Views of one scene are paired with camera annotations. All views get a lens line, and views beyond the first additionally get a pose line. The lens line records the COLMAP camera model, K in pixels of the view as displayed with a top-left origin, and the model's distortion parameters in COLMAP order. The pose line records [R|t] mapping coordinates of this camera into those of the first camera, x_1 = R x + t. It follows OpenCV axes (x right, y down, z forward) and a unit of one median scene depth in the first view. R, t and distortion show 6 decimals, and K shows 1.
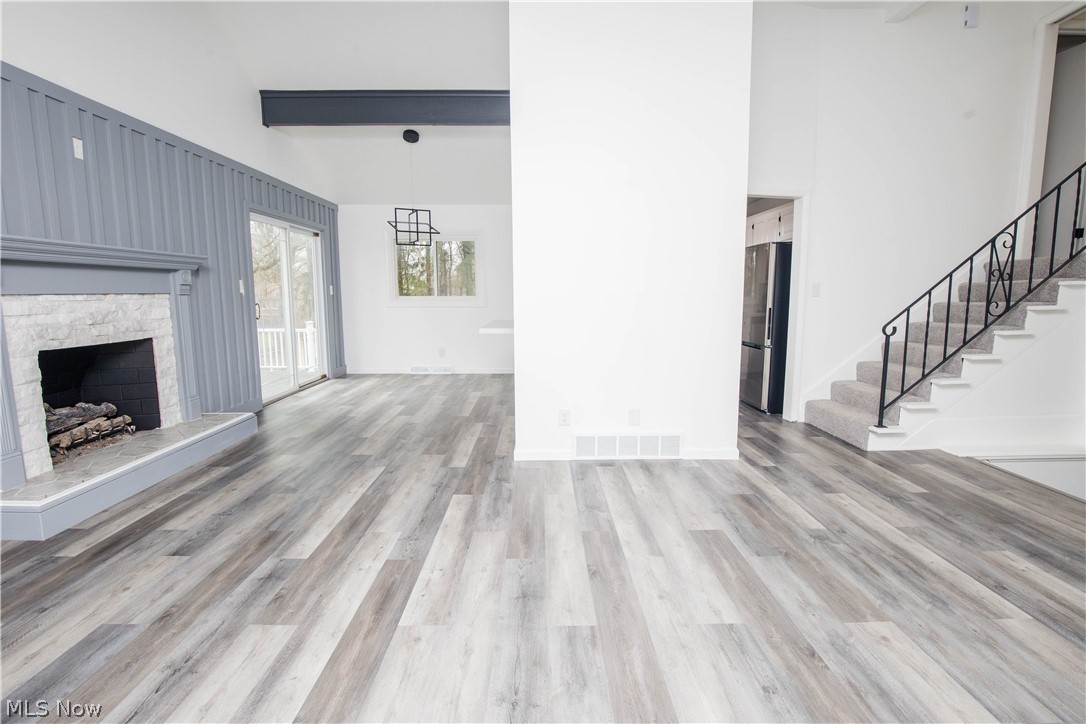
lens RADIAL K [[524.1, 0, 544.7], [0, 524.1, 380.6], [0, 0, 1]] dist [-0.036797, 0.008623]
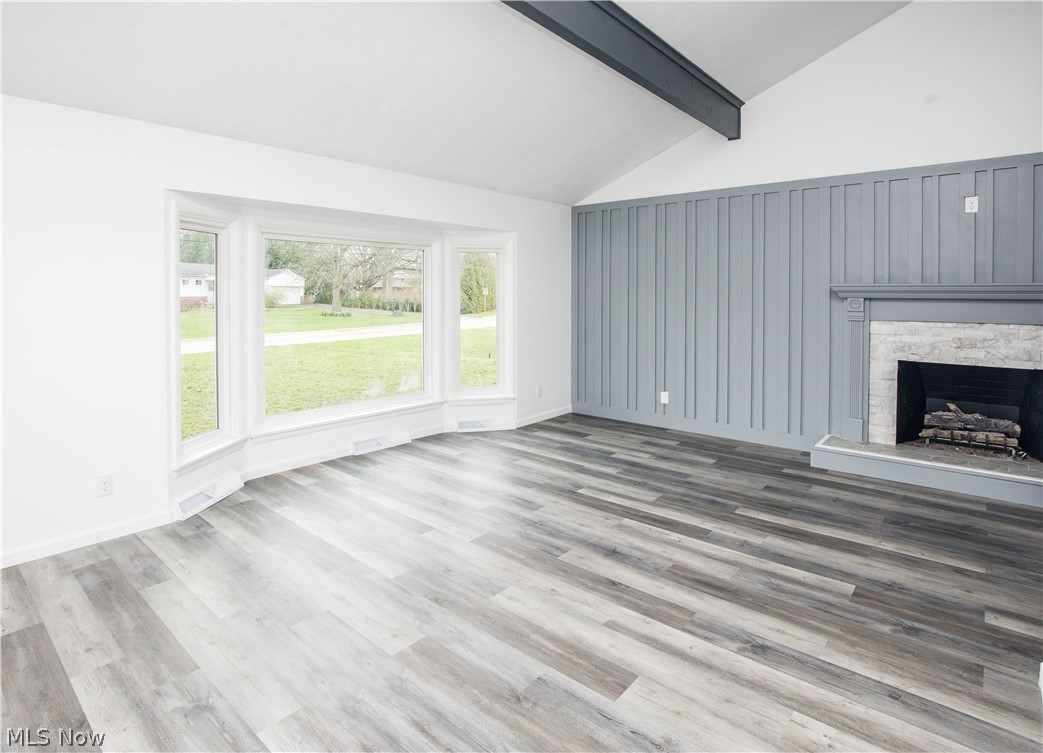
lens RADIAL K [[533.9, 0, 480.8], [0, 533.9, 306.6], [0, 0, 1]] dist [-0.015305, -0.001725]
pose [[-0.693549, 0.018612, -0.720169, 0.821174], [-0.117251, 0.983421, 0.138333, -0.256531], [0.710803, 0.180381, -0.679868, 1.082428]]
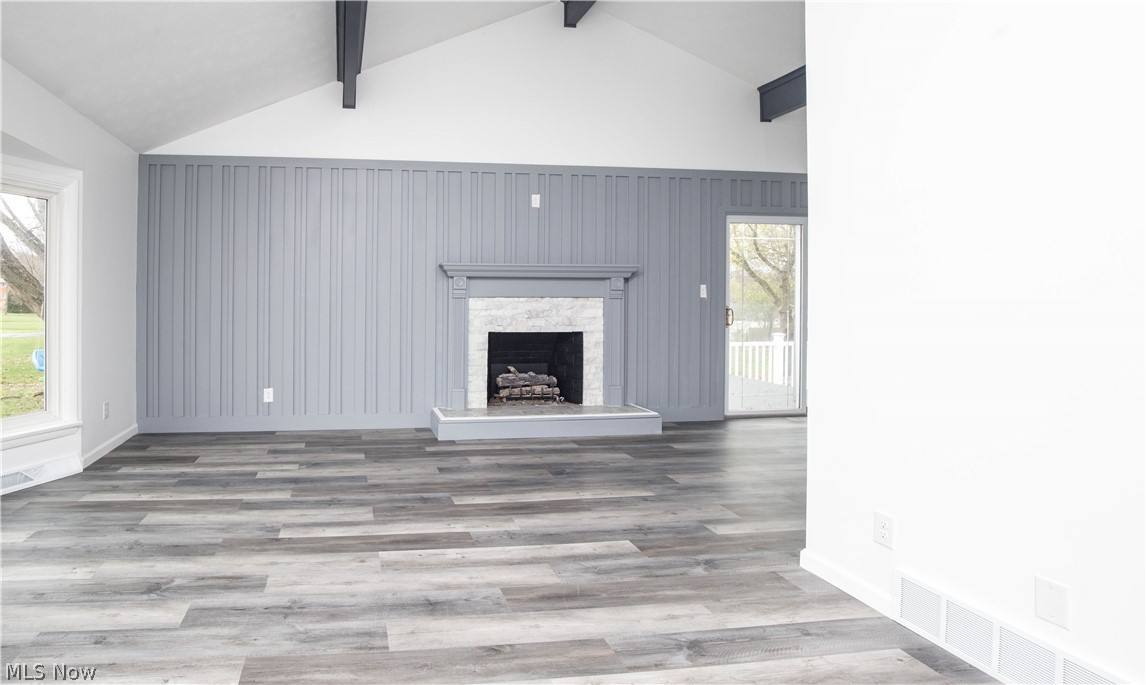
lens RADIAL K [[538.0, 0, 373.1], [0, 538.0, 304.3], [0, 0, 1]] dist [-0.028332, 0.001171]
pose [[0.048682, 0.013361, -0.998725, 0.646318], [-0.165955, 0.986120, 0.005103, -0.087301], [0.984931, 0.165495, 0.050224, 0.509745]]
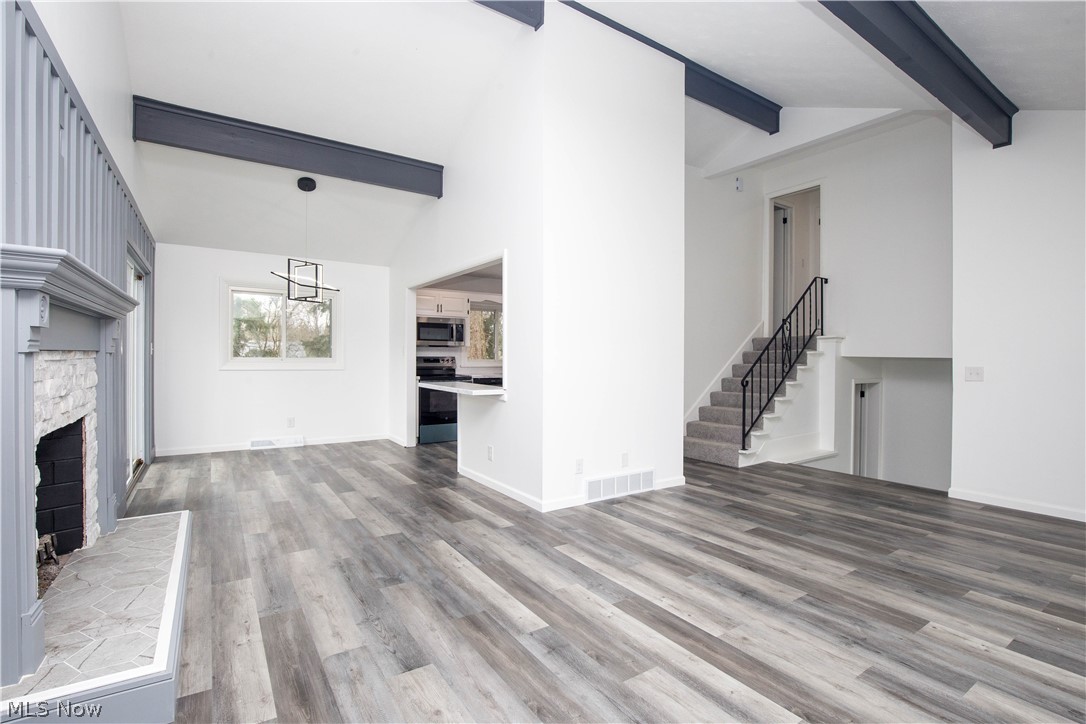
lens RADIAL K [[524.1, 0, 548.6], [0, 524.1, 375.8], [0, 0, 1]] dist [-0.036797, 0.008623]
pose [[0.823489, -0.011605, 0.567213, -0.782247], [0.083368, 0.991413, -0.100752, -0.017488], [-0.561173, 0.130256, 0.817385, 0.110627]]
